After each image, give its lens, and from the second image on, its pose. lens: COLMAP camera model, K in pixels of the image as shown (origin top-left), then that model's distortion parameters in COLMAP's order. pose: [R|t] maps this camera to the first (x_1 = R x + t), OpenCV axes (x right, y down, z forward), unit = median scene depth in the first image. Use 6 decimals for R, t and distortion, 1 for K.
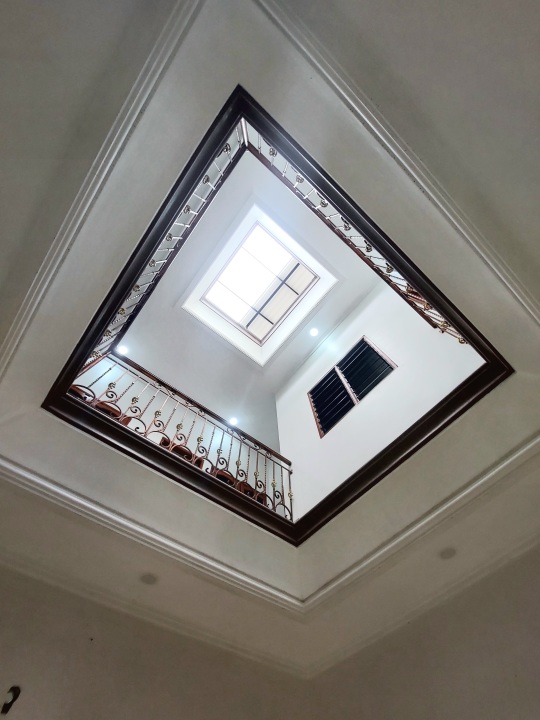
lens RADIAL K [[287.7, 0, 268.8], [0, 287.7, 363.1], [0, 0, 1]] dist [0.018854, -0.000025]
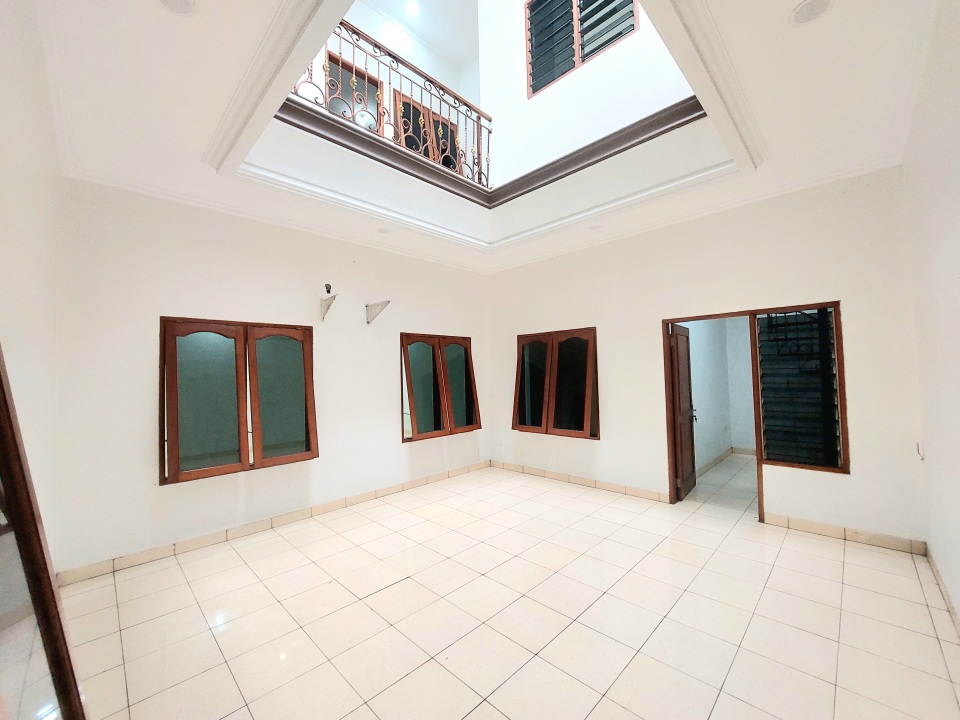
lens RADIAL K [[383.6, 0, 479.6], [0, 383.6, 363.9], [0, 0, 1]] dist [0.018854, -0.000025]
pose [[0.994089, 0.002076, 0.108552, -0.112635], [-0.099430, 0.418967, 0.902541, -0.526390], [-0.043606, -0.907999, 0.416697, -0.278253]]
